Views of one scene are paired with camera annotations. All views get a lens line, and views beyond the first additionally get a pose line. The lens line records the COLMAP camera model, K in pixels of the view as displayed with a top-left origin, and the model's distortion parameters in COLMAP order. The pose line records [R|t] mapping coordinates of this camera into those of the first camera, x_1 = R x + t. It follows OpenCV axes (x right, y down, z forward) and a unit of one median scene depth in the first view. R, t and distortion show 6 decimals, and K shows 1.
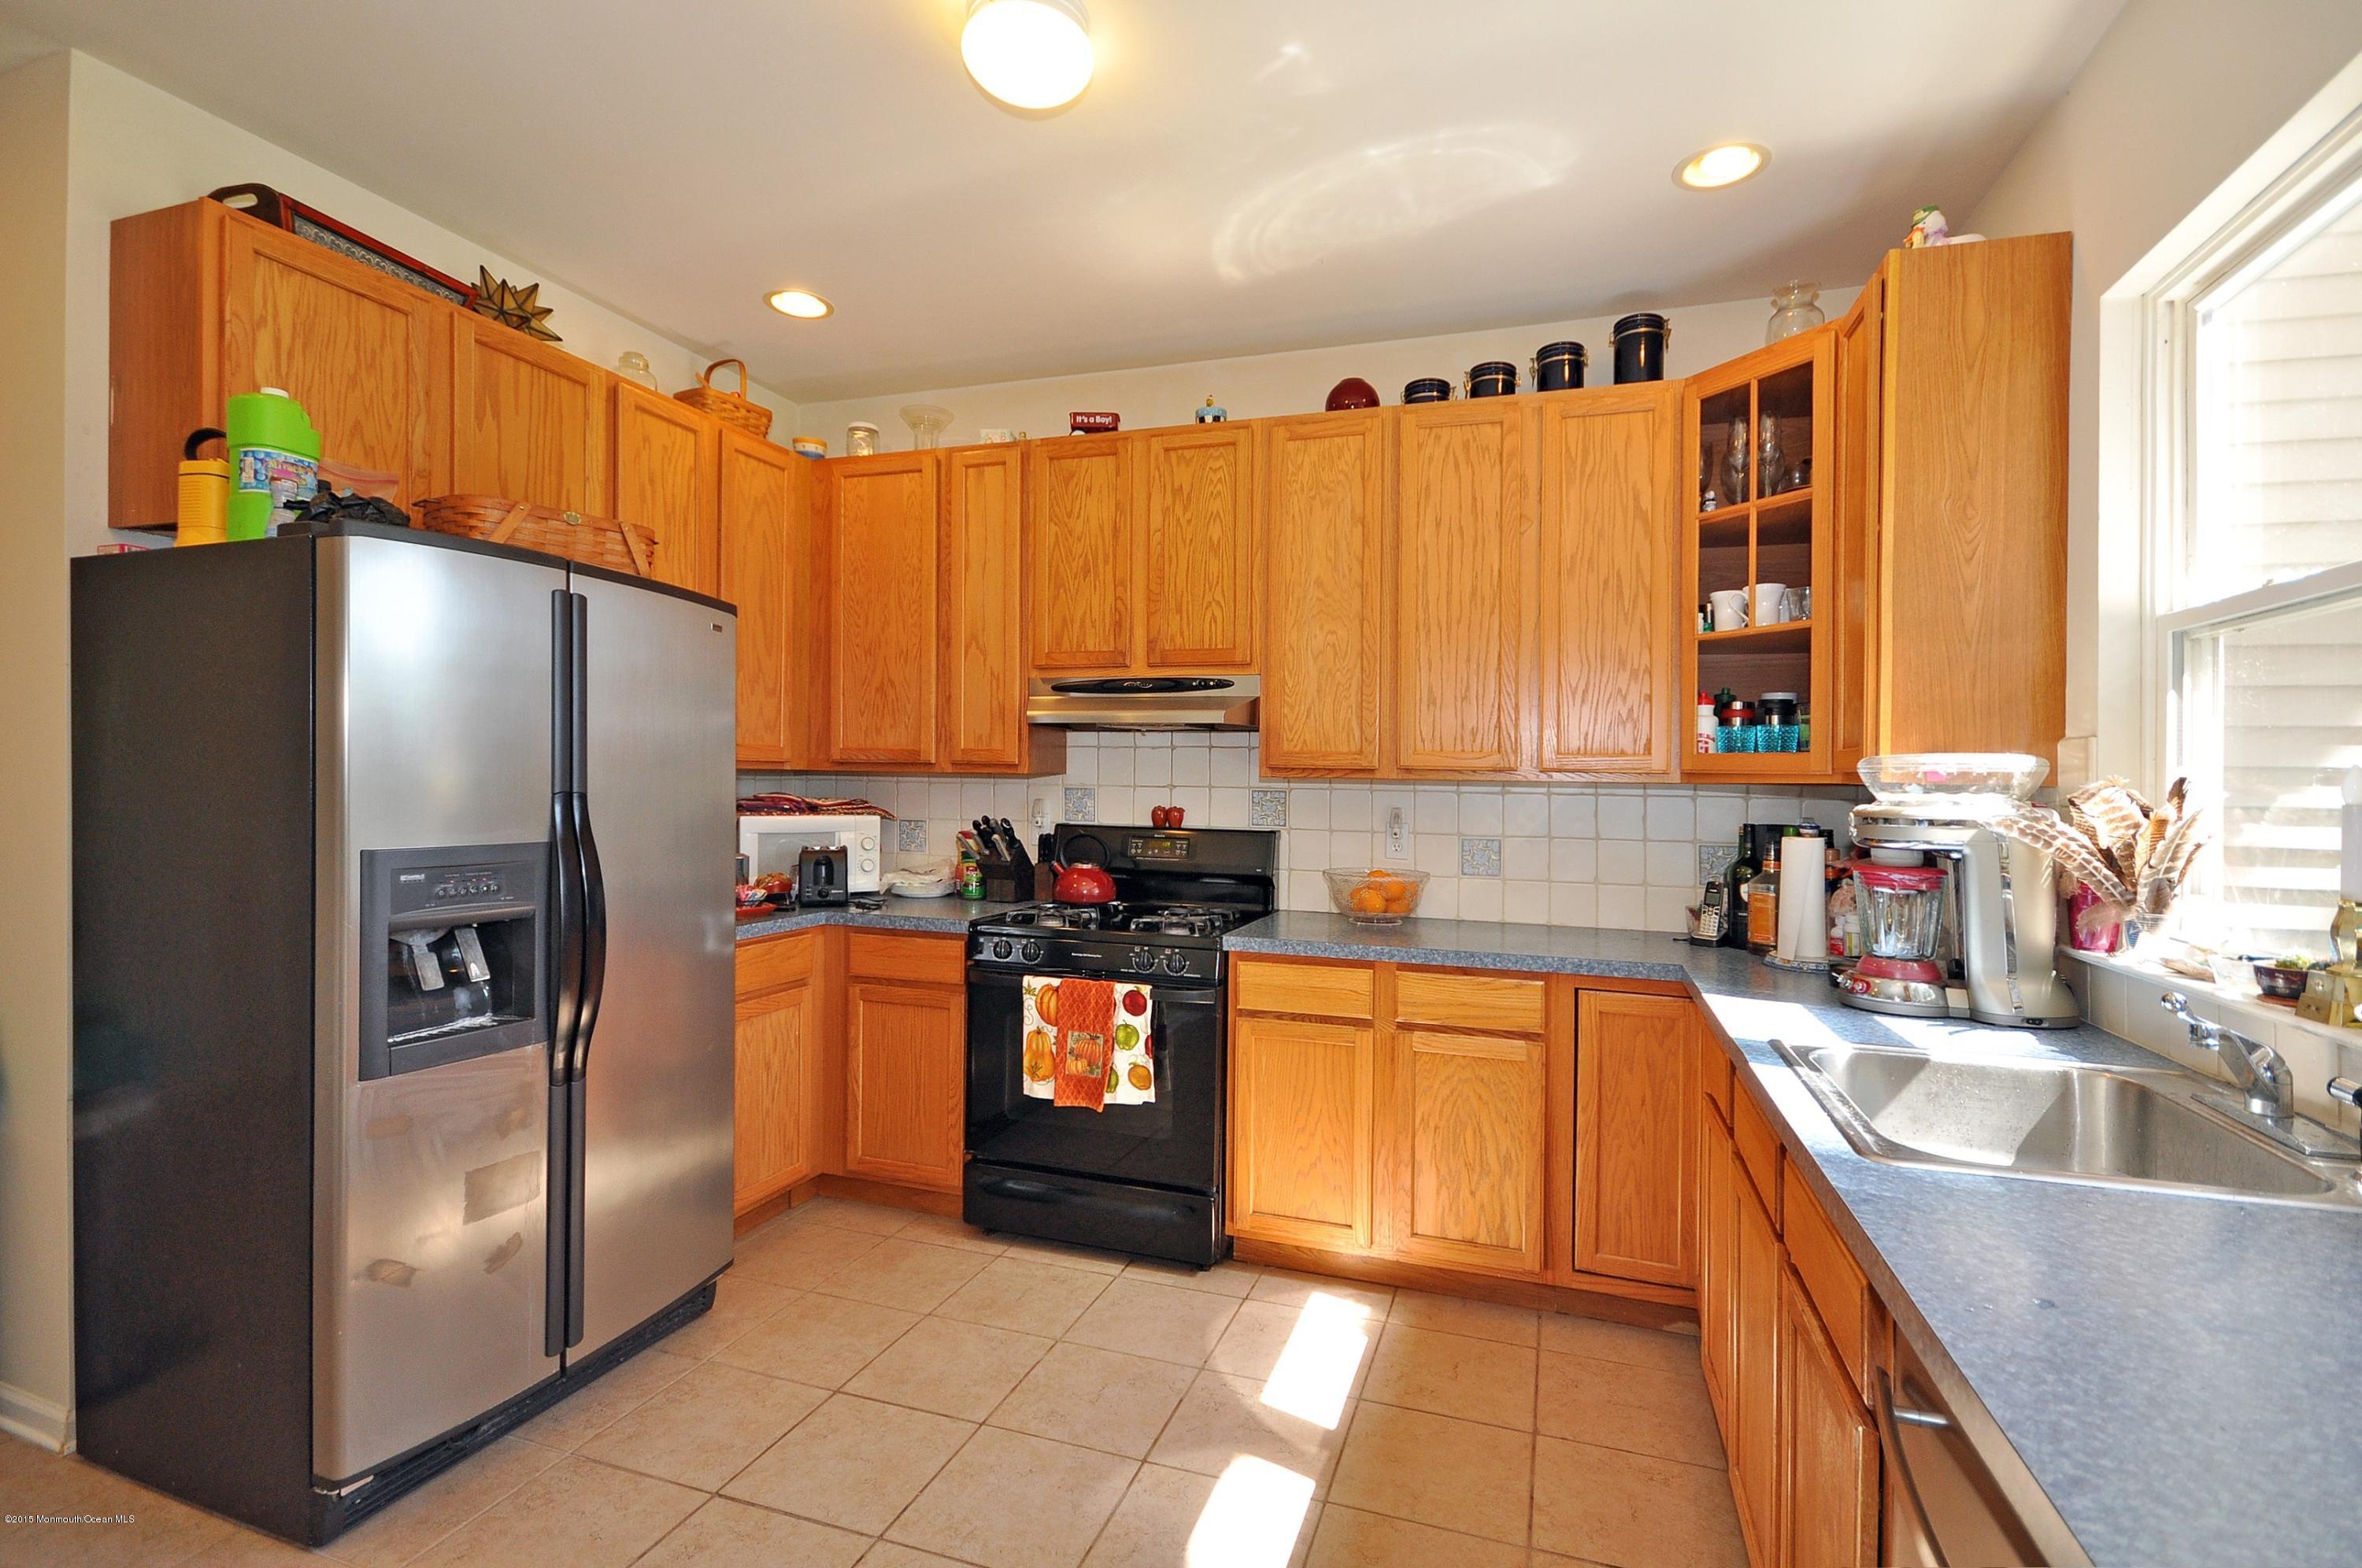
lens RADIAL K [[1060.2, 0, 1185.4], [0, 1060.2, 793.3], [0, 0, 1]] dist [-0.003610, -0.000619]
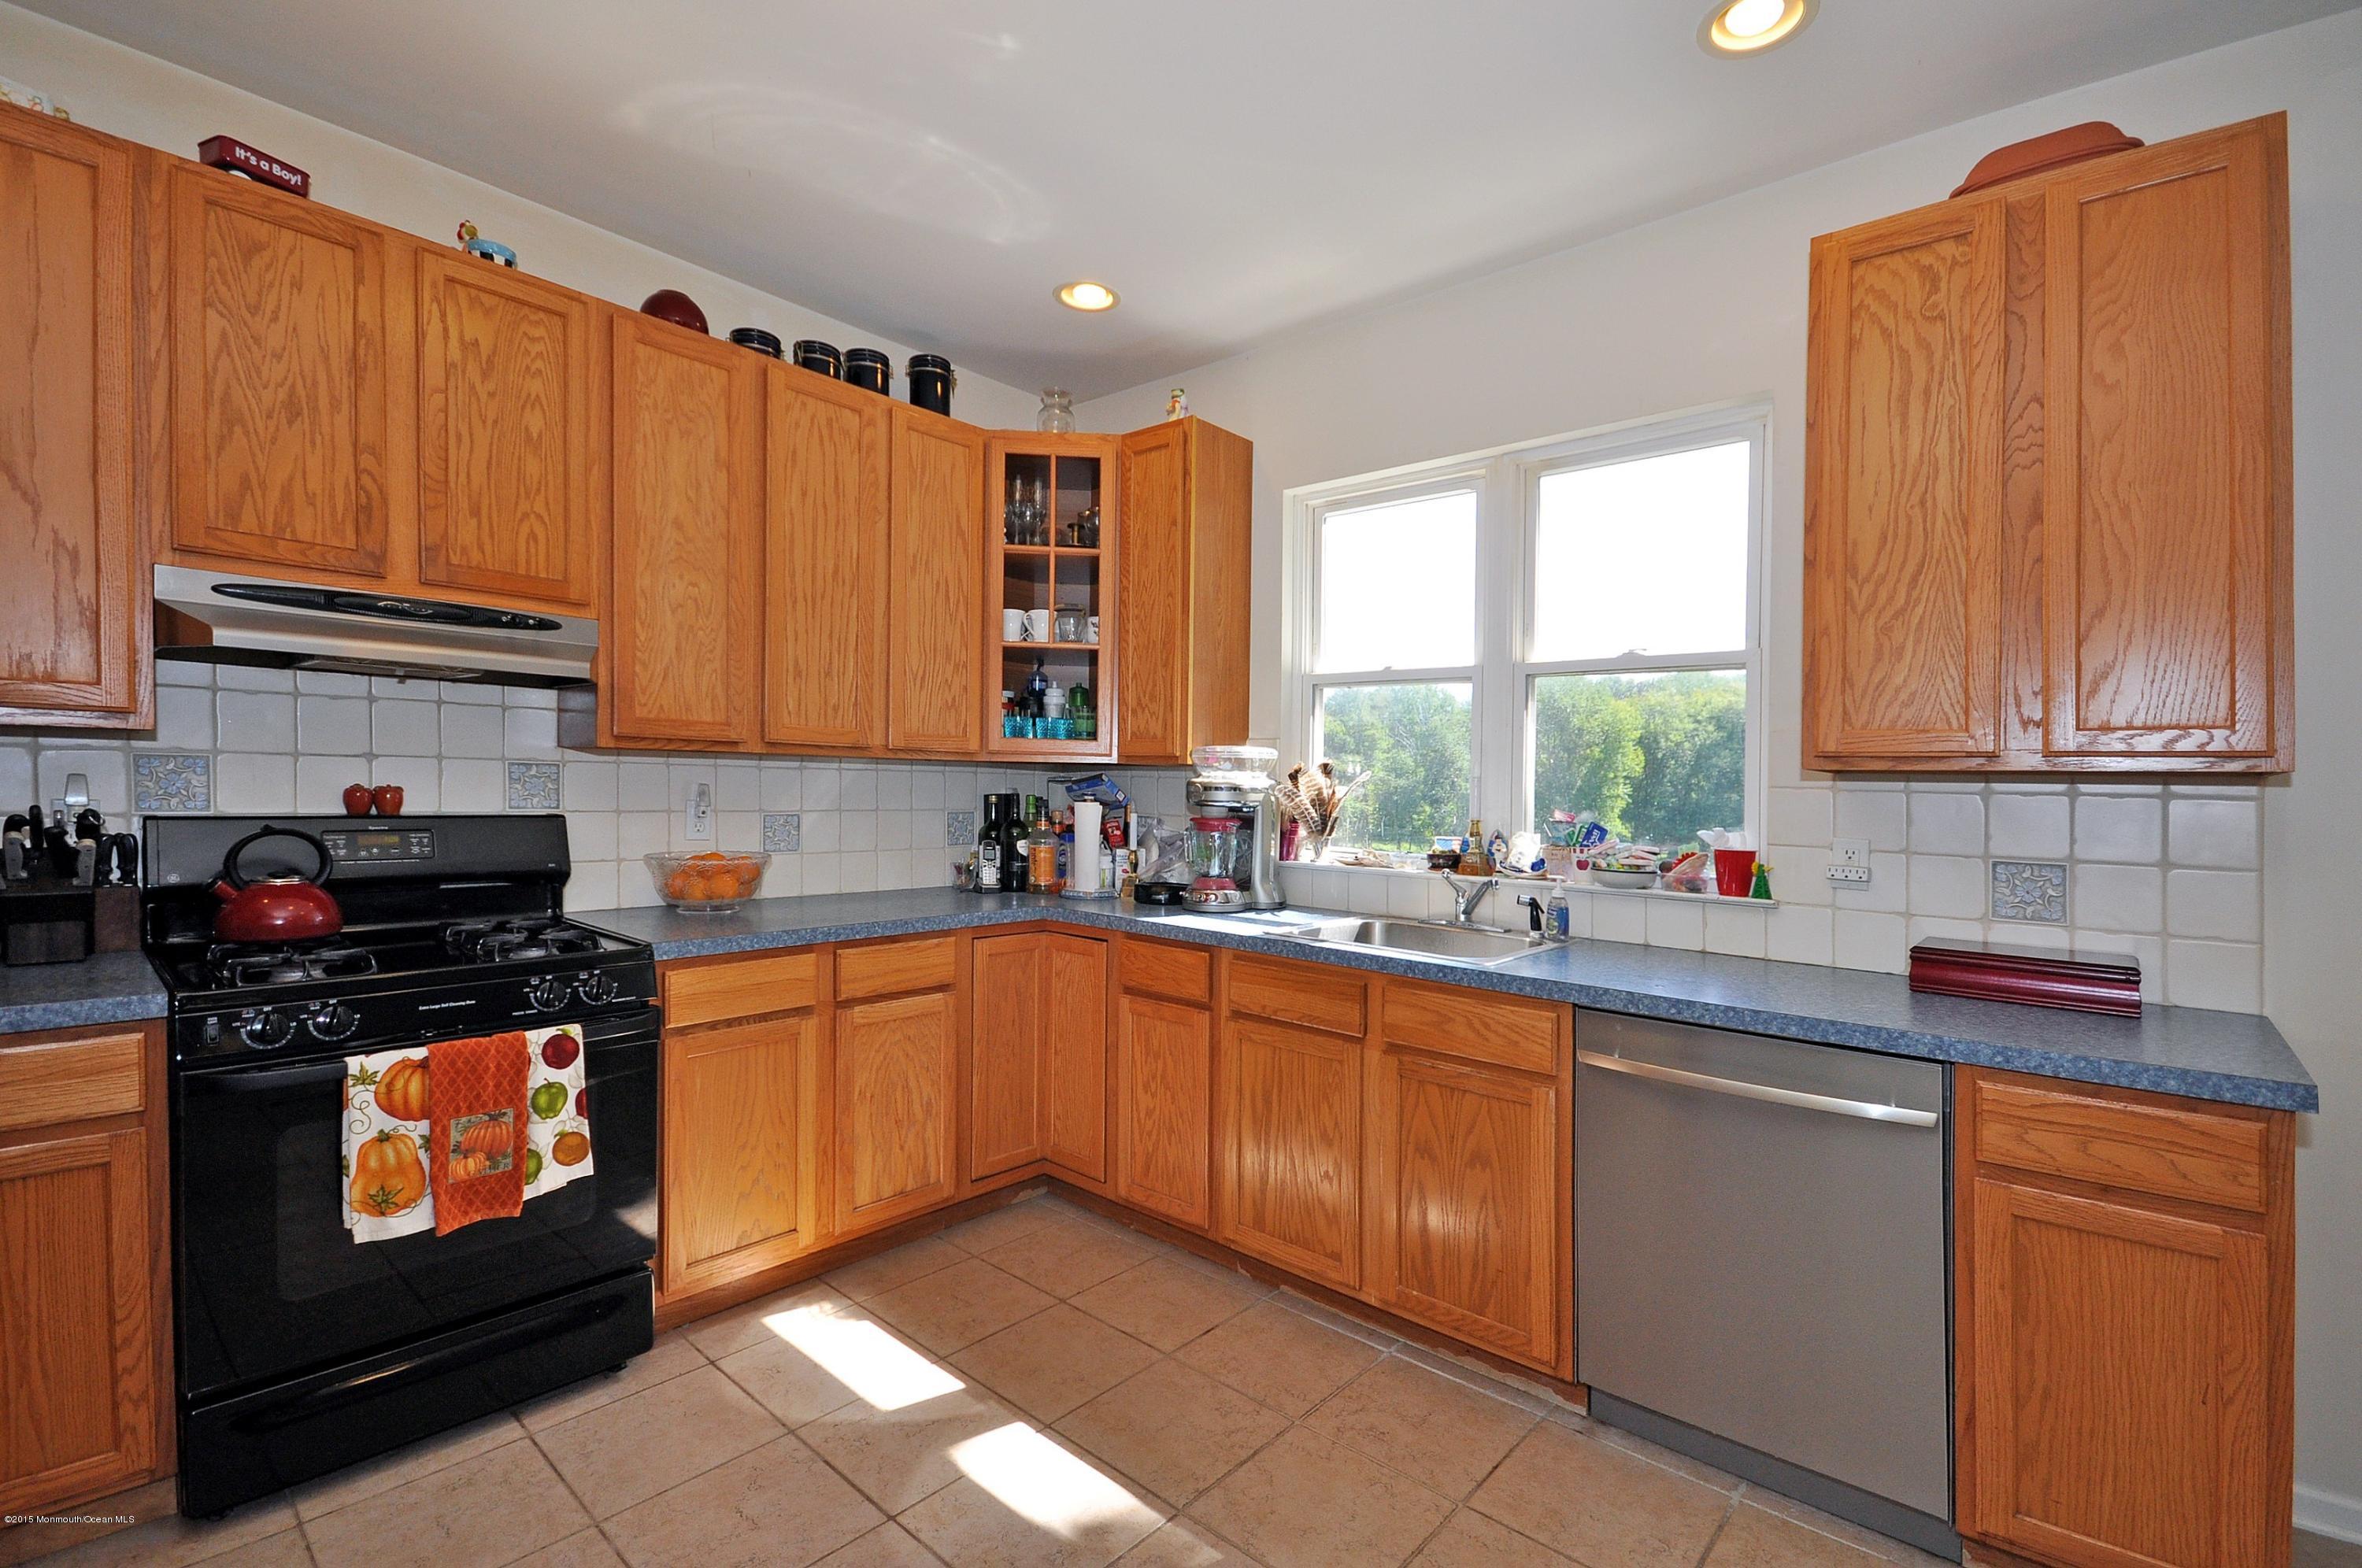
lens RADIAL K [[1041.2, 0, 1181.0], [0, 1041.2, 784.0], [0, 0, 1]] dist [0.000419, -0.000142]
pose [[0.391721, -0.008360, 0.920046, -0.519890], [-0.006864, 0.999904, 0.012008, 0.000020], [-0.920059, -0.011019, 0.391626, 0.306306]]
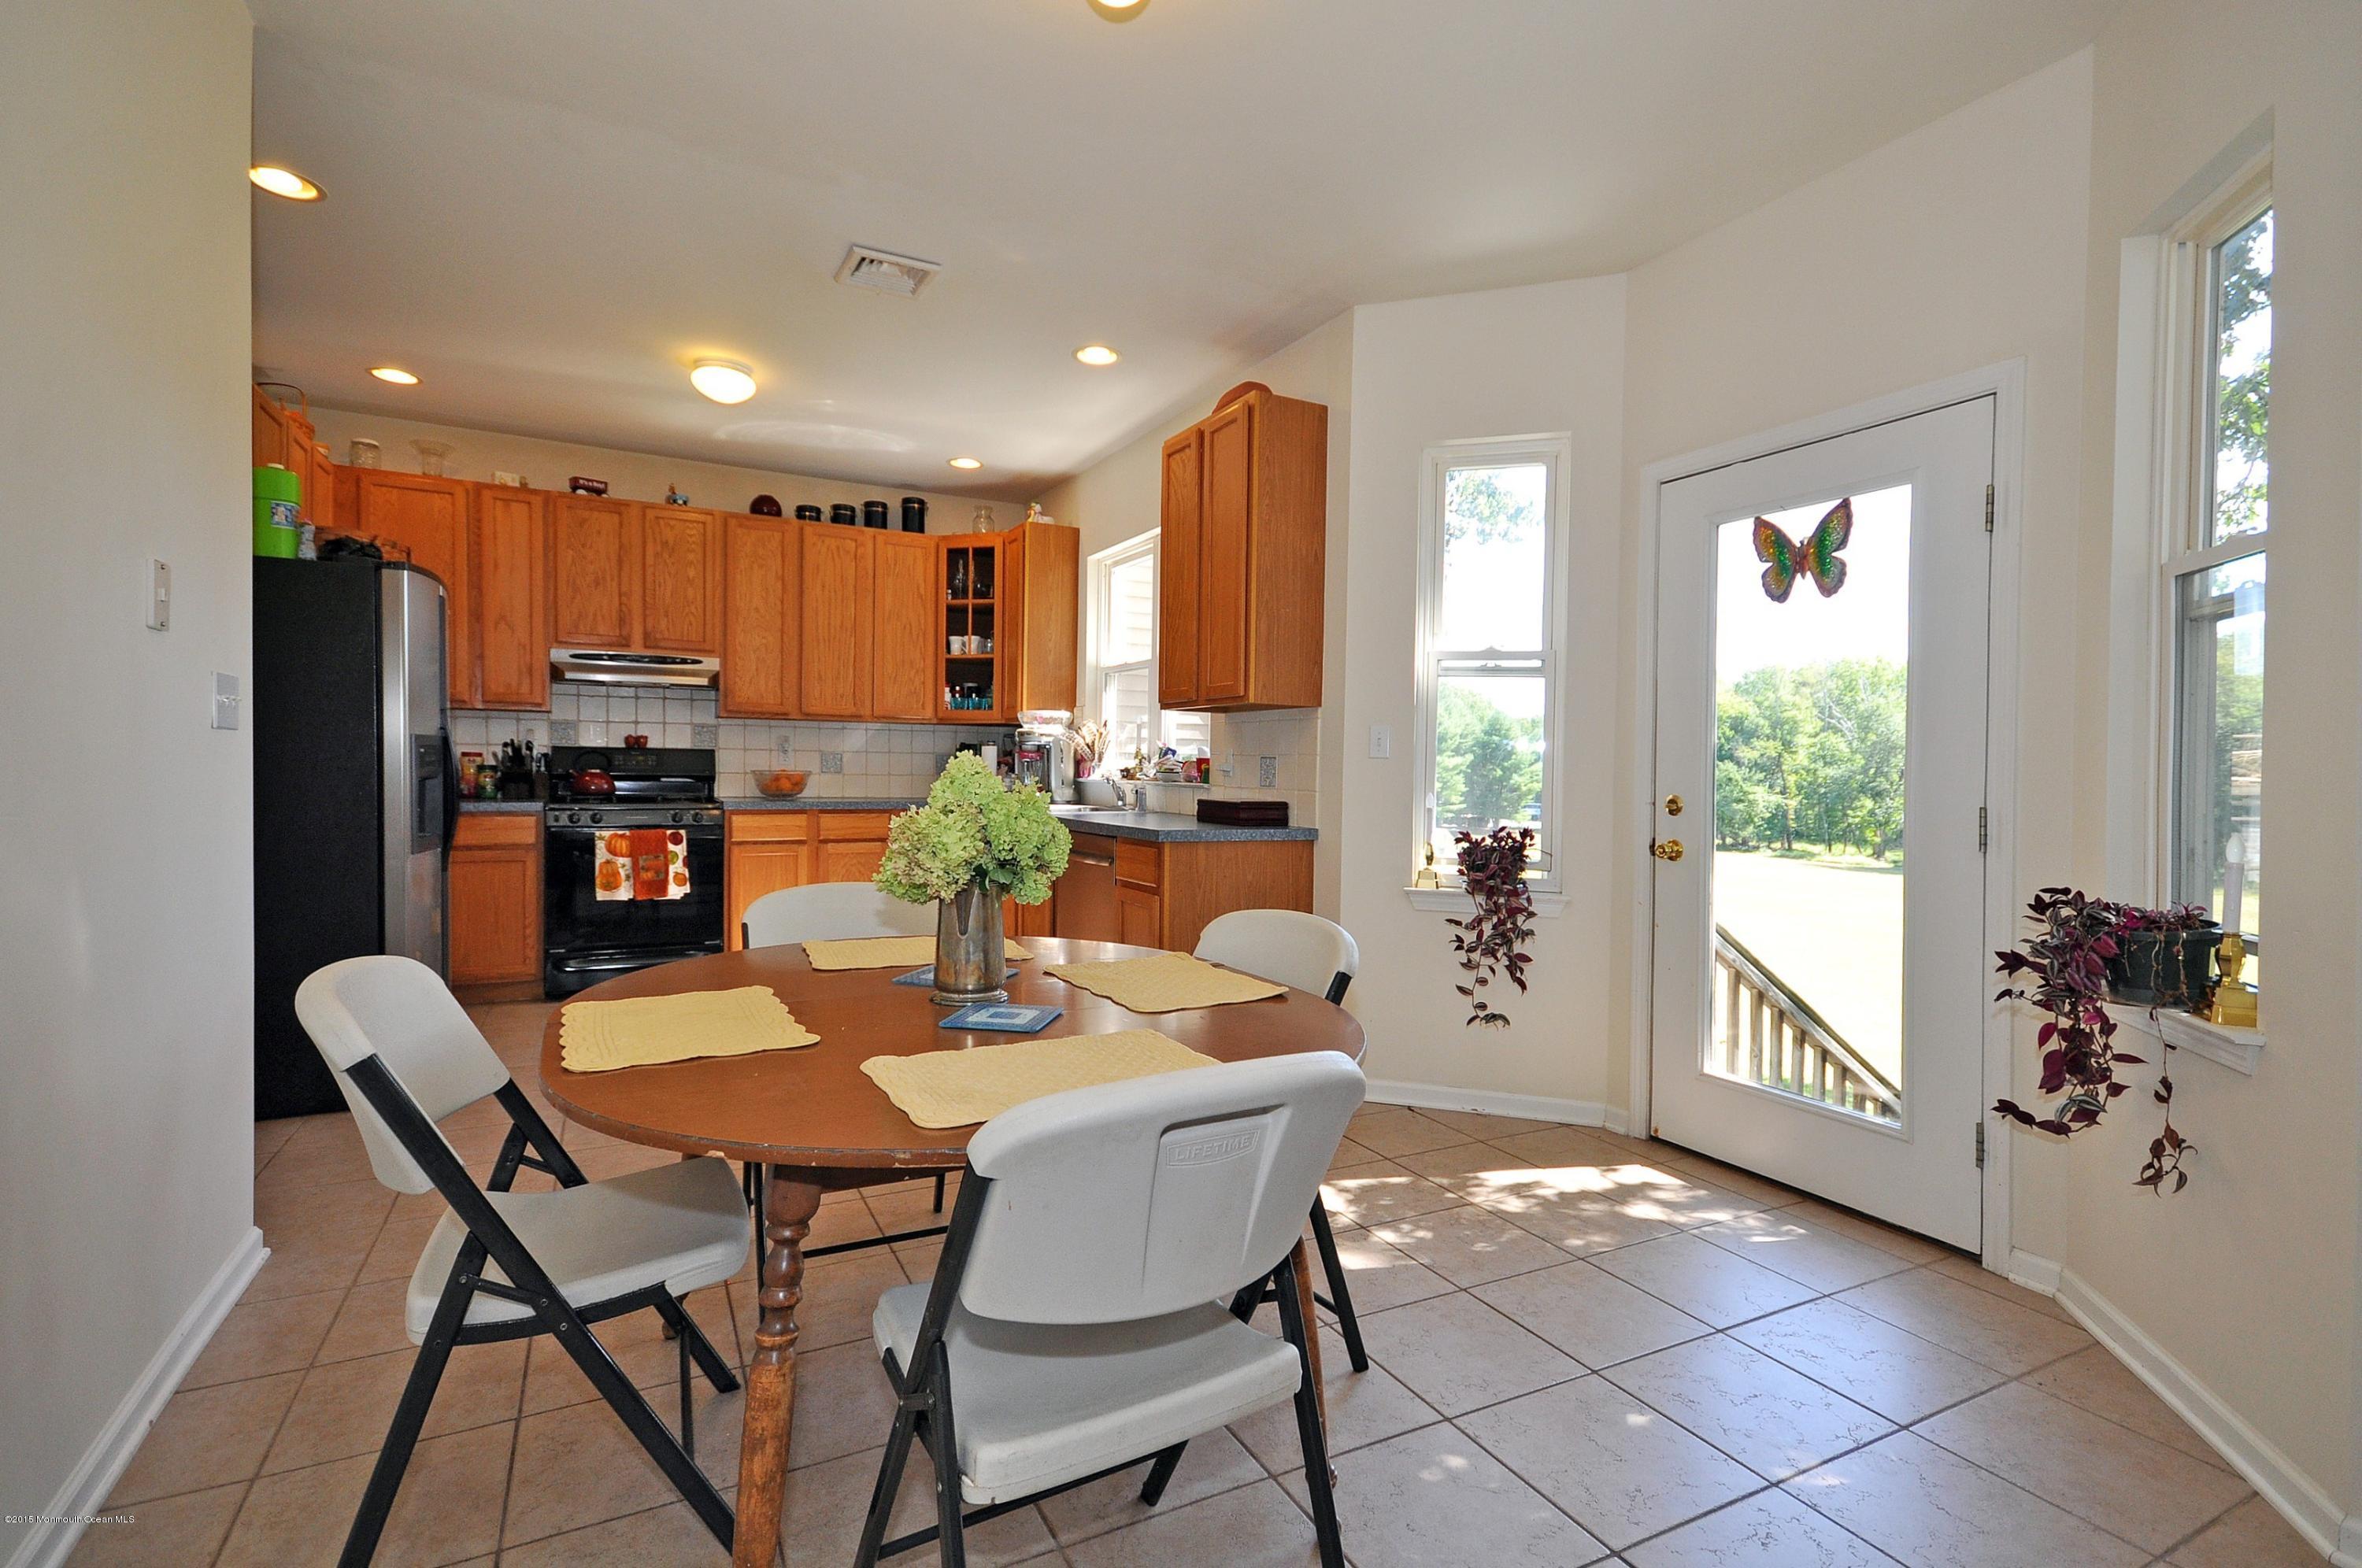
lens RADIAL K [[1084.3, 0, 1154.9], [0, 1084.3, 752.7], [0, 0, 1]] dist [0.017055, 0.000045]
pose [[0.714428, 0.007197, 0.699672, -0.719008], [0.002937, 0.999907, -0.013284, 0.075328], [-0.699703, 0.011545, 0.714340, -0.835112]]
